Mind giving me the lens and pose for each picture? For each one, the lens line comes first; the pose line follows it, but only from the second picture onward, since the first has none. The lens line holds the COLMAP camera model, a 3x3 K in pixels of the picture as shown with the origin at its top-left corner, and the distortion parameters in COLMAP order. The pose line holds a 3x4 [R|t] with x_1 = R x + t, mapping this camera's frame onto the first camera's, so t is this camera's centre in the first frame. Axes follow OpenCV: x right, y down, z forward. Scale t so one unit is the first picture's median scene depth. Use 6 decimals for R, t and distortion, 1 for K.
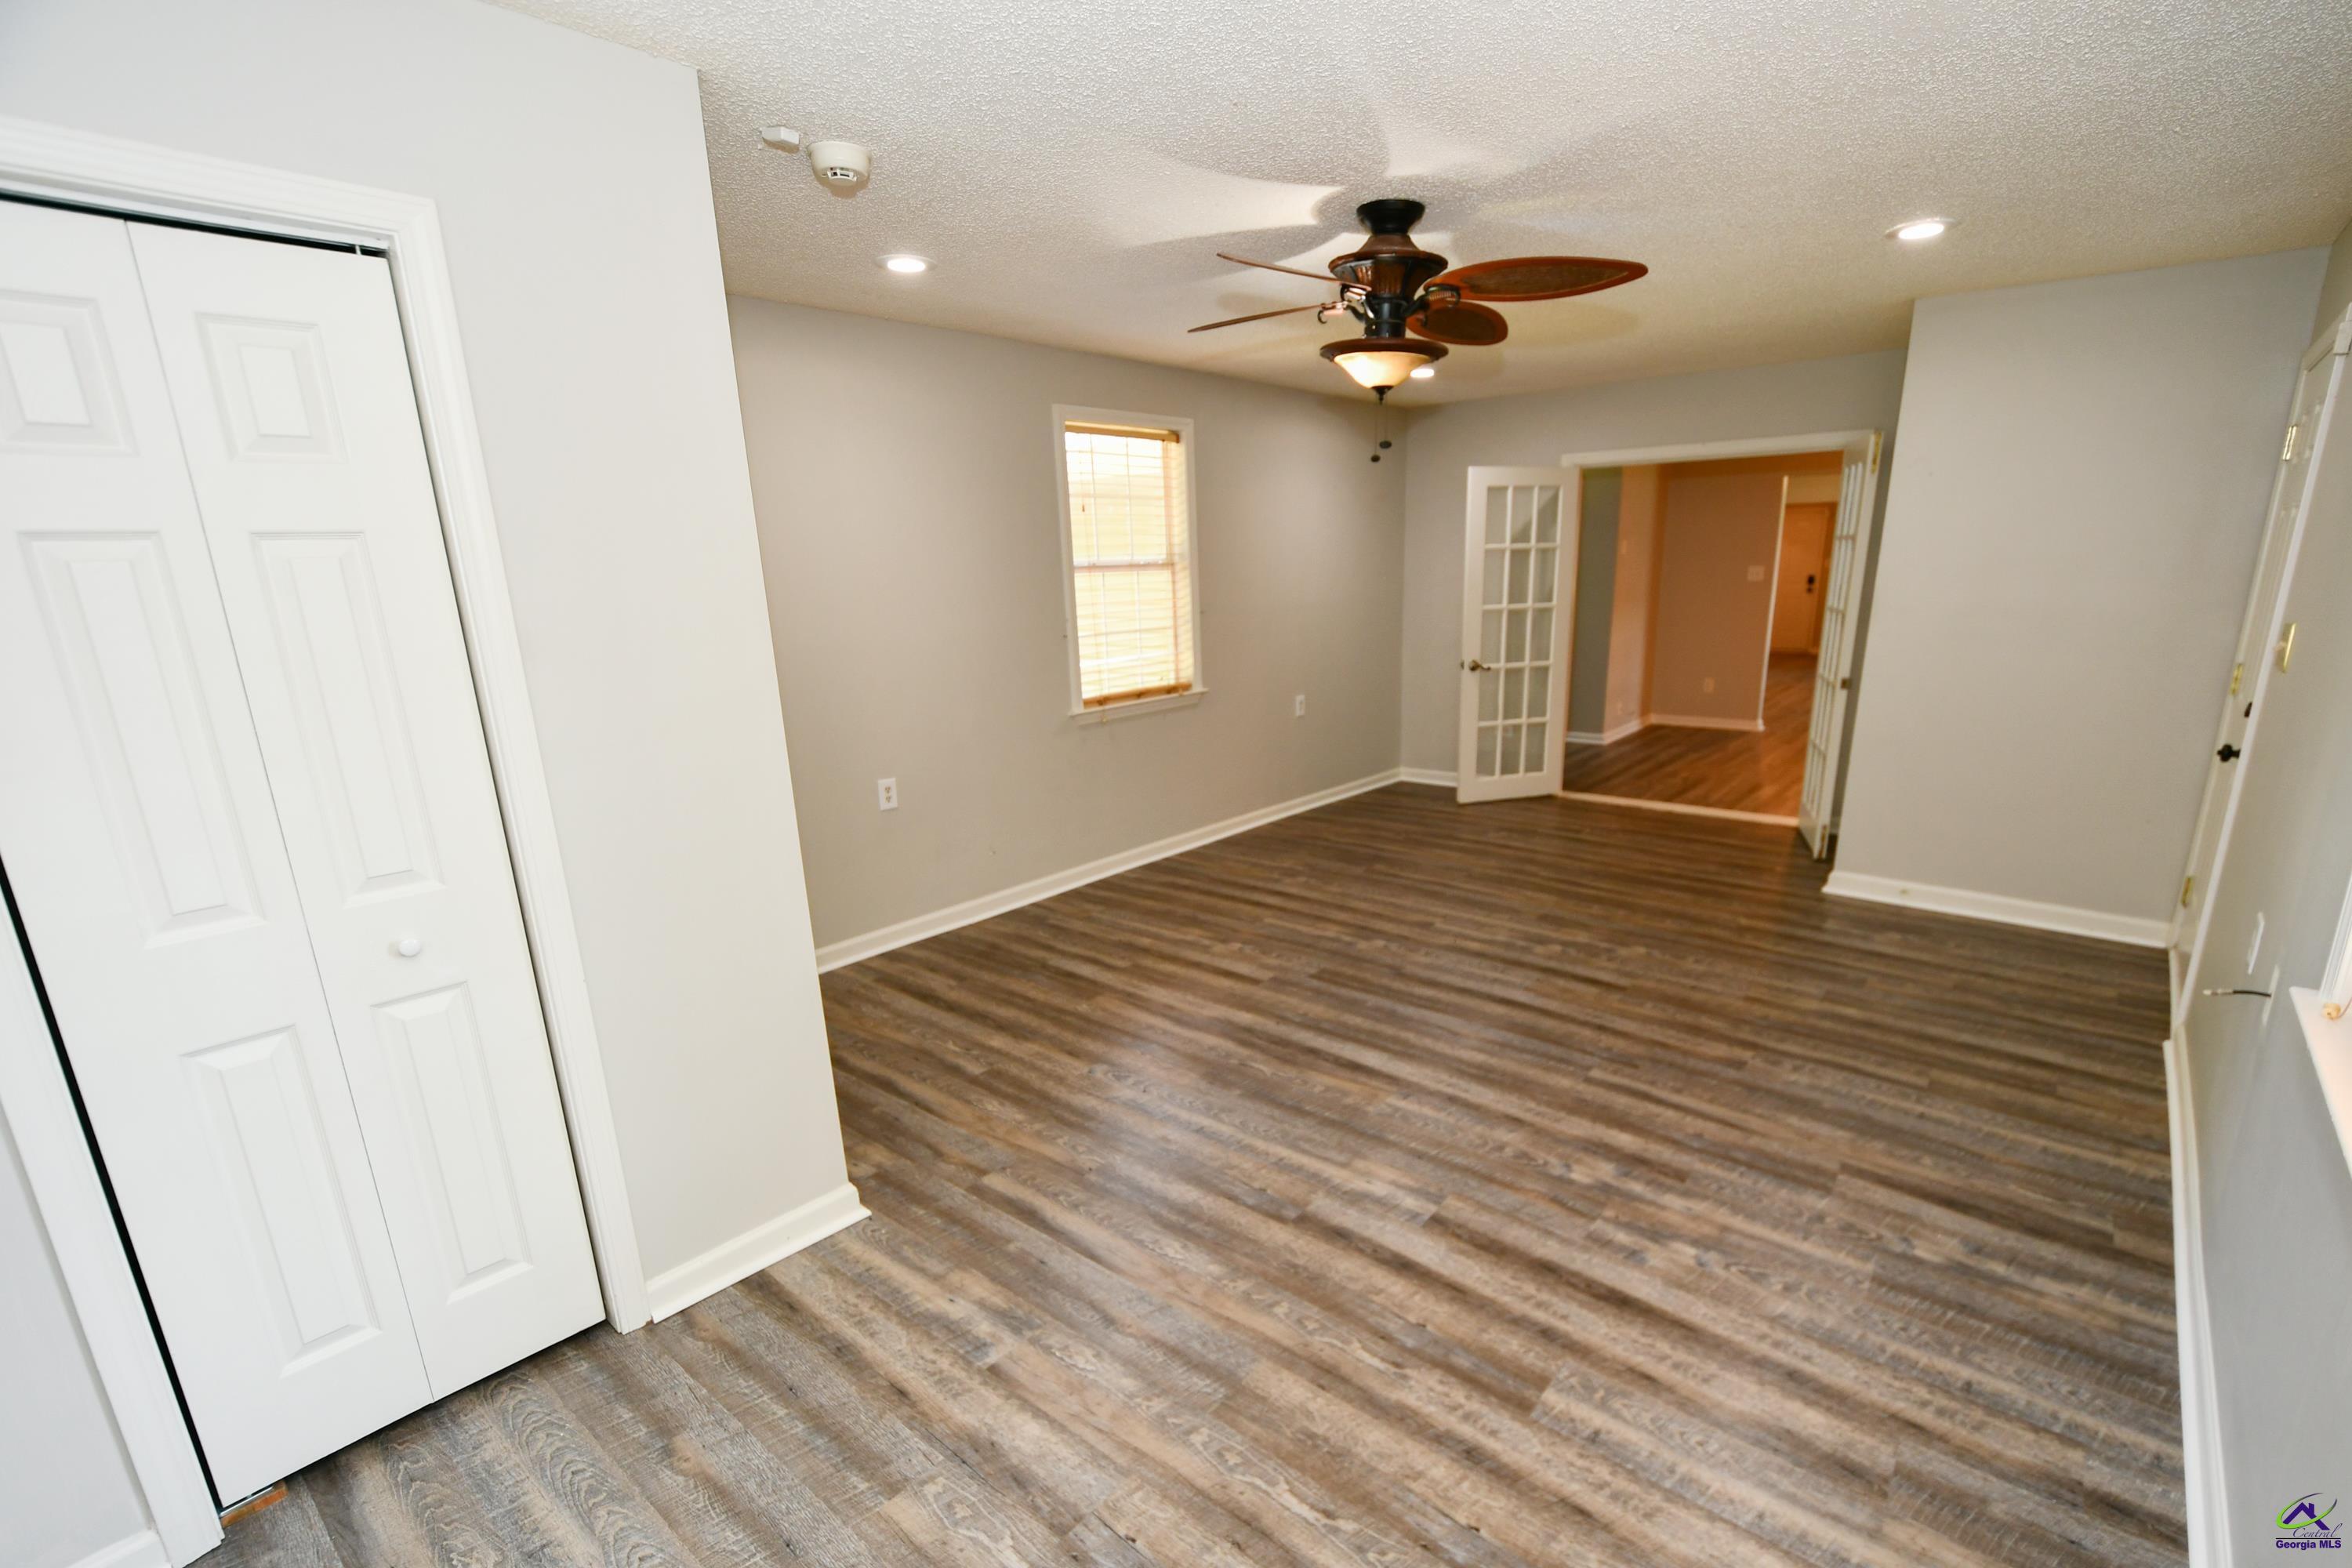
lens RADIAL K [[1027.0, 0, 1237.3], [0, 1027.0, 831.3], [0, 0, 1]] dist [0.010825, -0.009804]
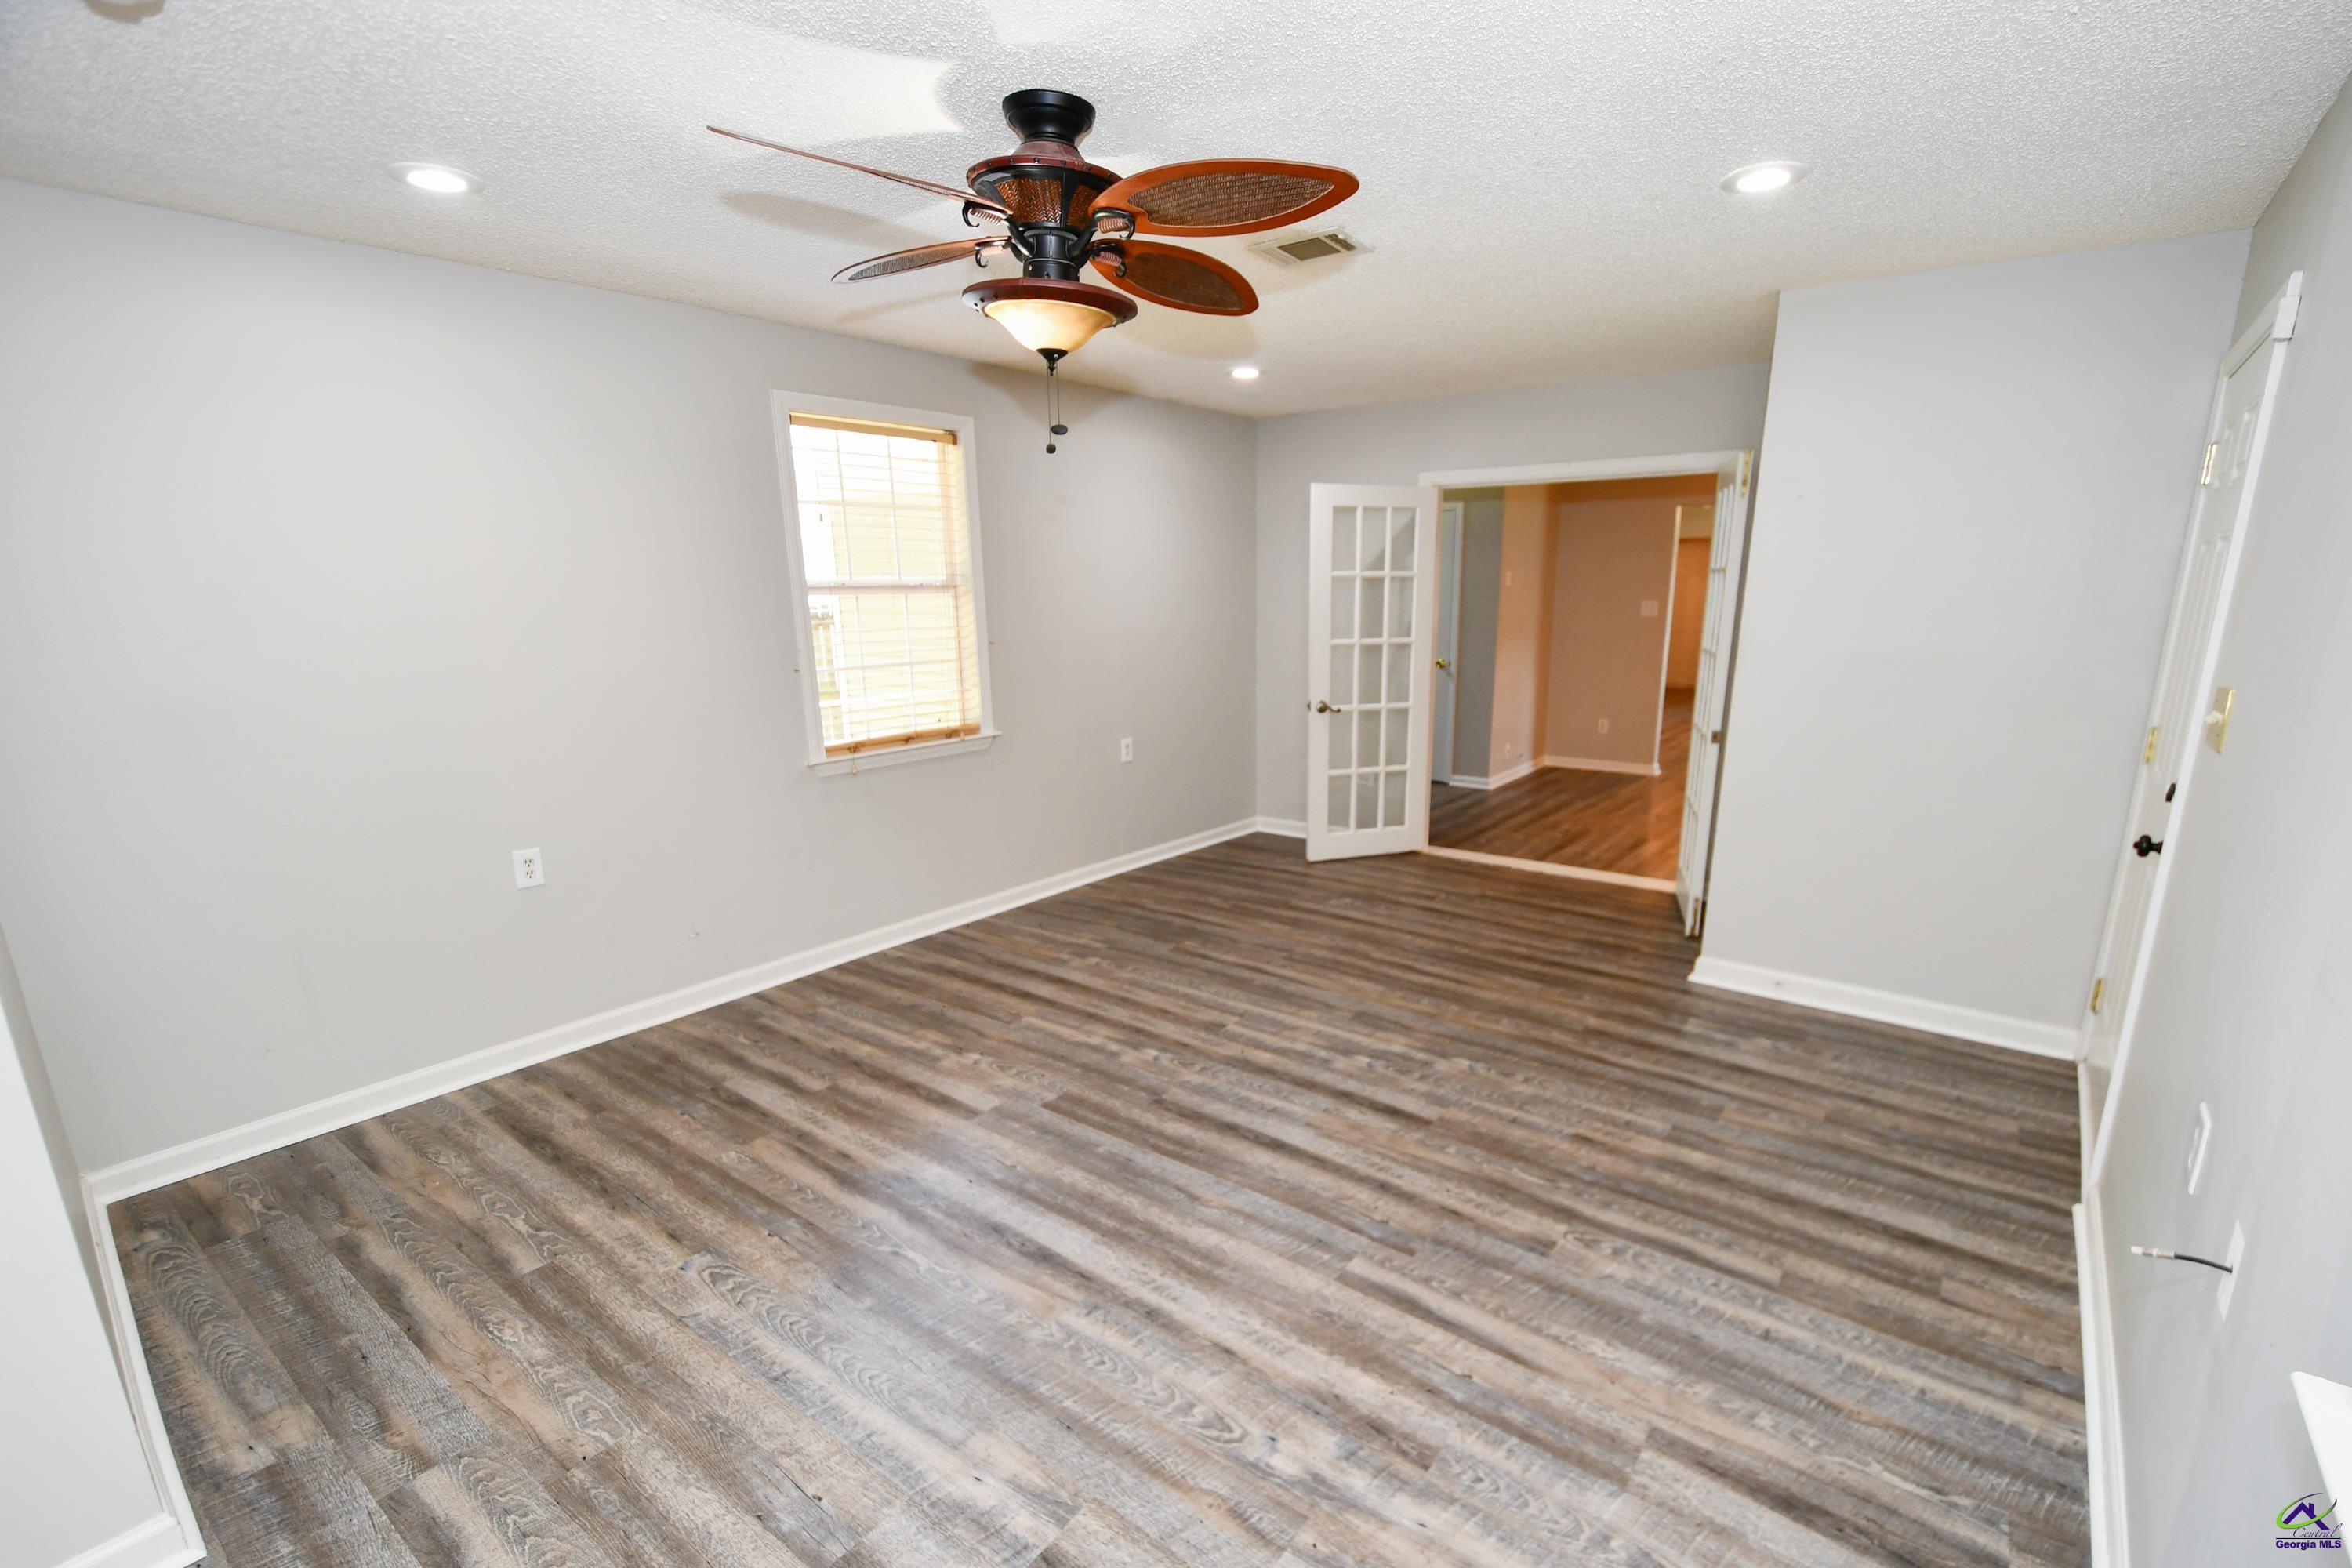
lens RADIAL K [[1027.0, 0, 1237.3], [0, 1027.0, 831.3], [0, 0, 1]] dist [0.010825, -0.009804]
pose [[0.998514, 0.005345, 0.054227, 0.187285], [-0.004047, 0.999703, -0.024013, -0.055387], [-0.054339, 0.023758, 0.998240, 0.208461]]
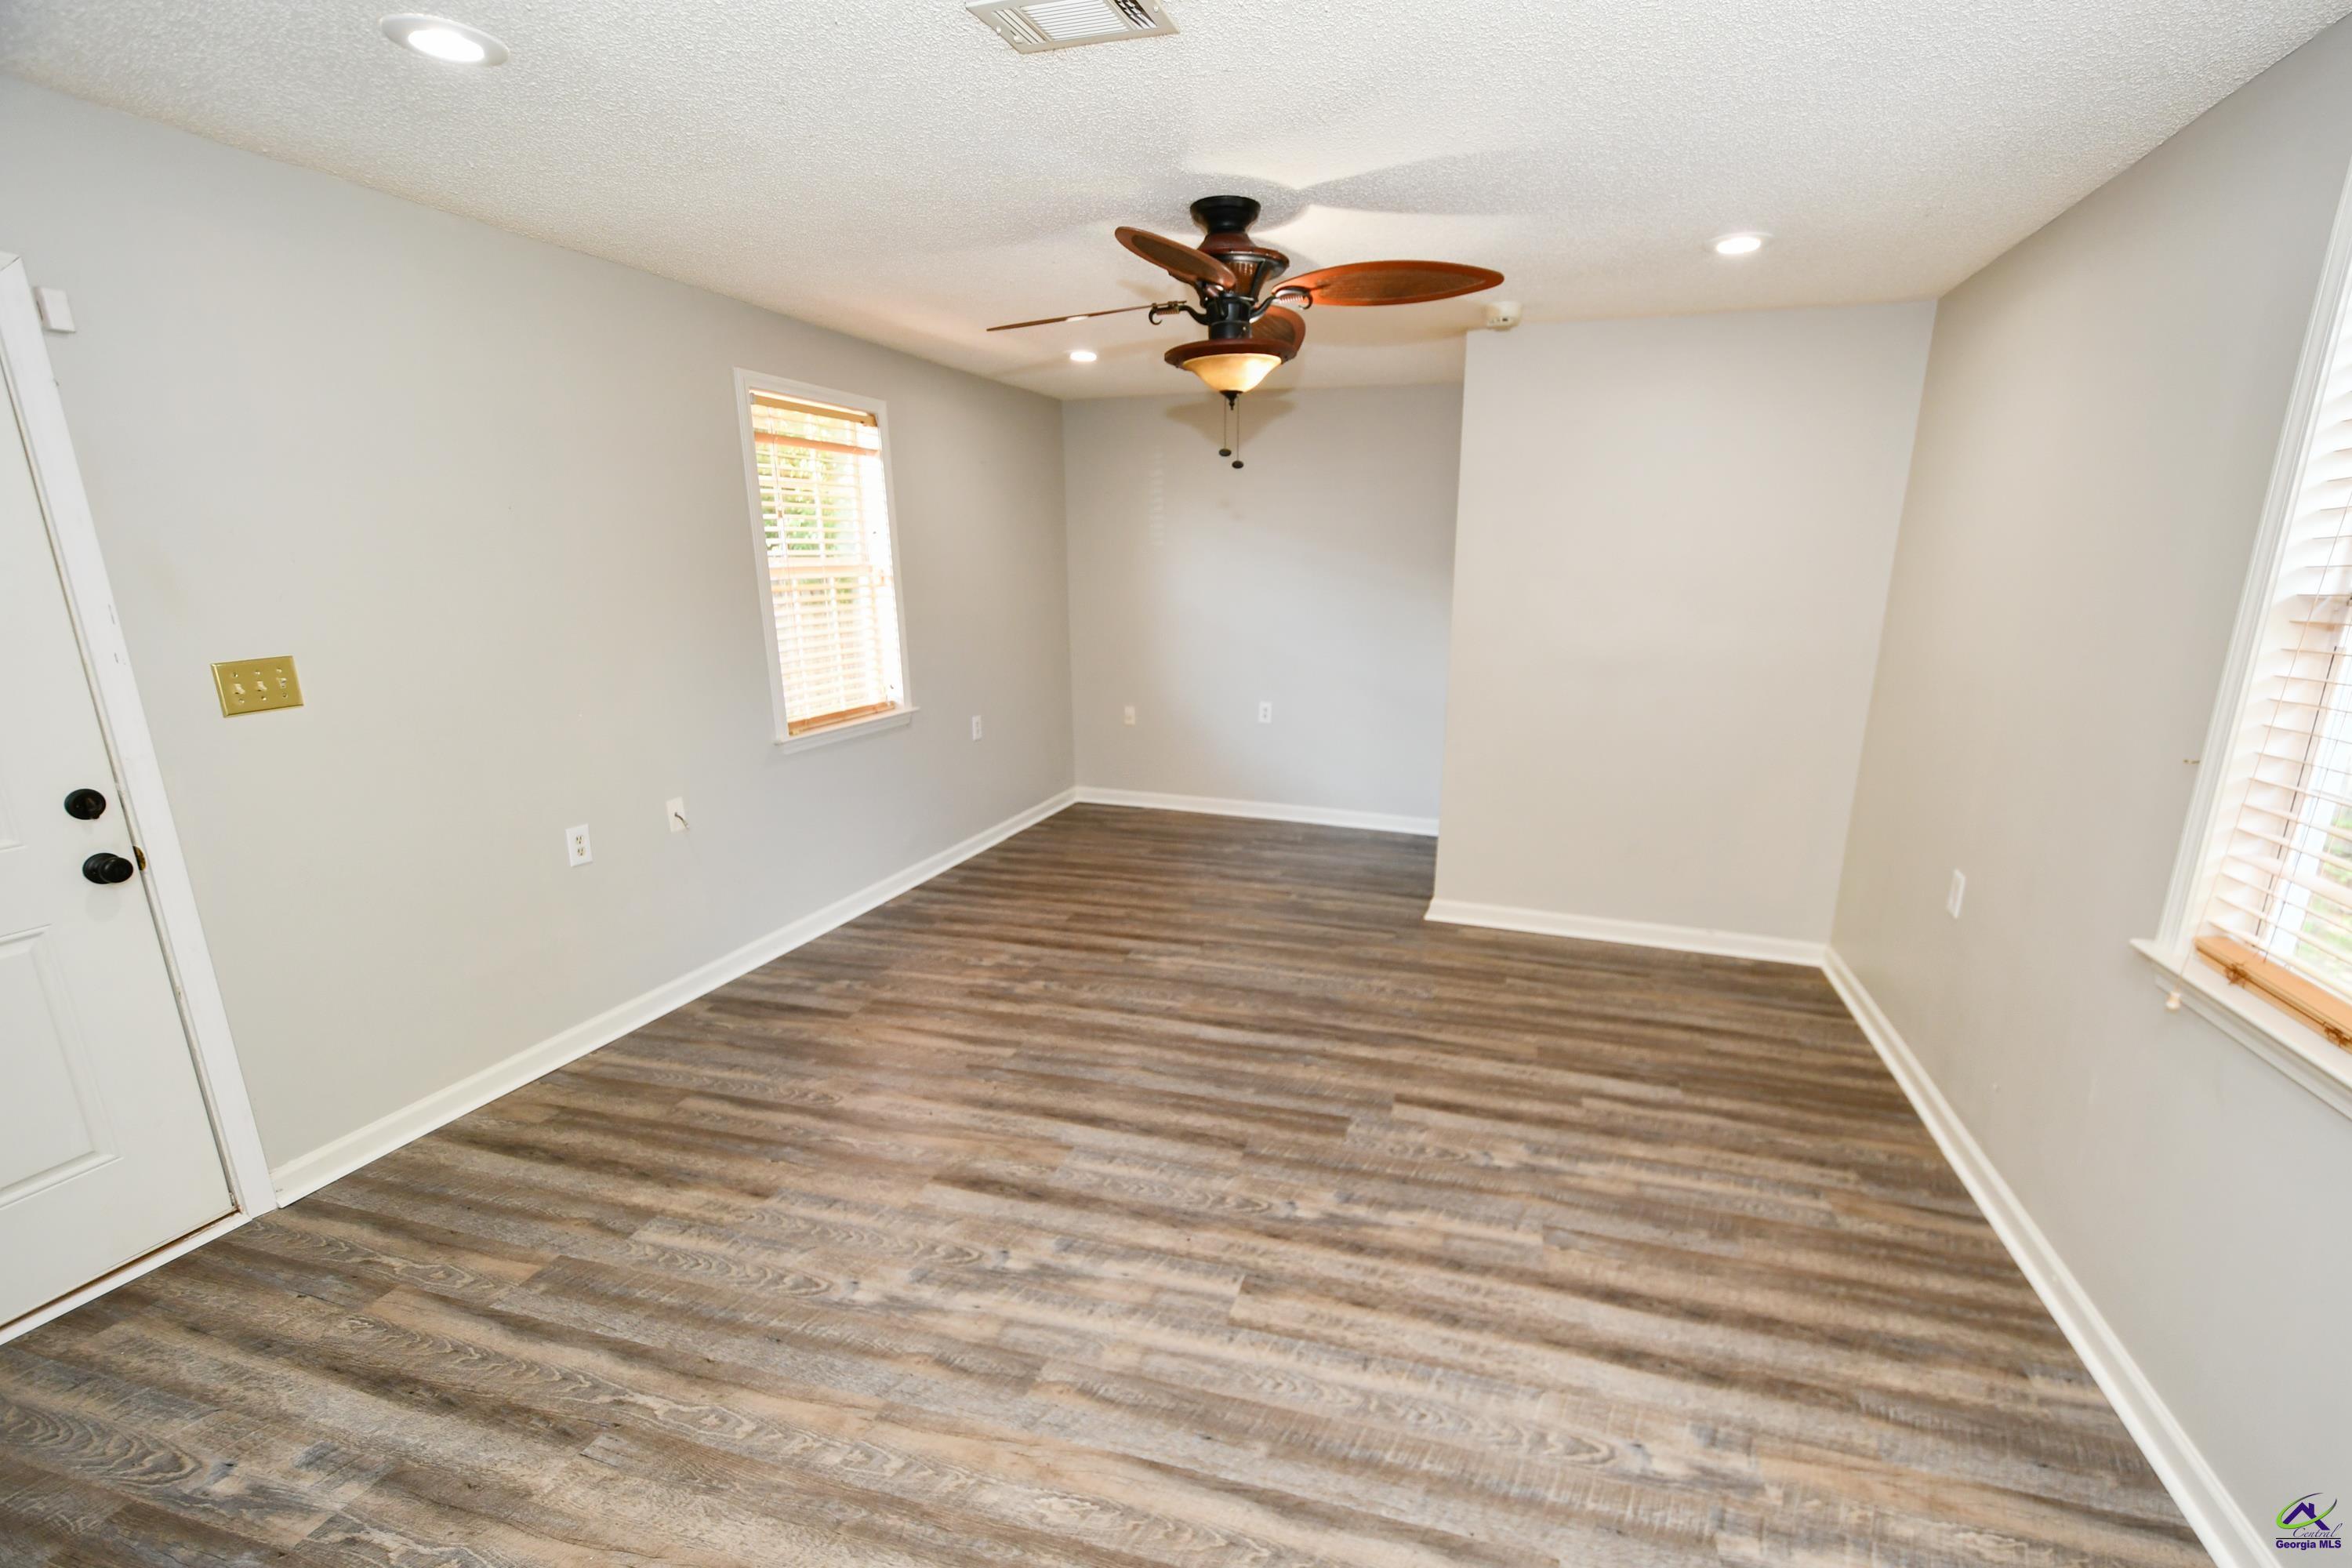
lens RADIAL K [[1027.0, 0, 1237.3], [0, 1027.0, 831.3], [0, 0, 1]] dist [0.010825, -0.009804]
pose [[-0.917456, 0.118960, -0.379636, 0.436977], [-0.086887, 0.871298, 0.483001, -0.432282], [0.388234, 0.476117, -0.789041, 1.567143]]
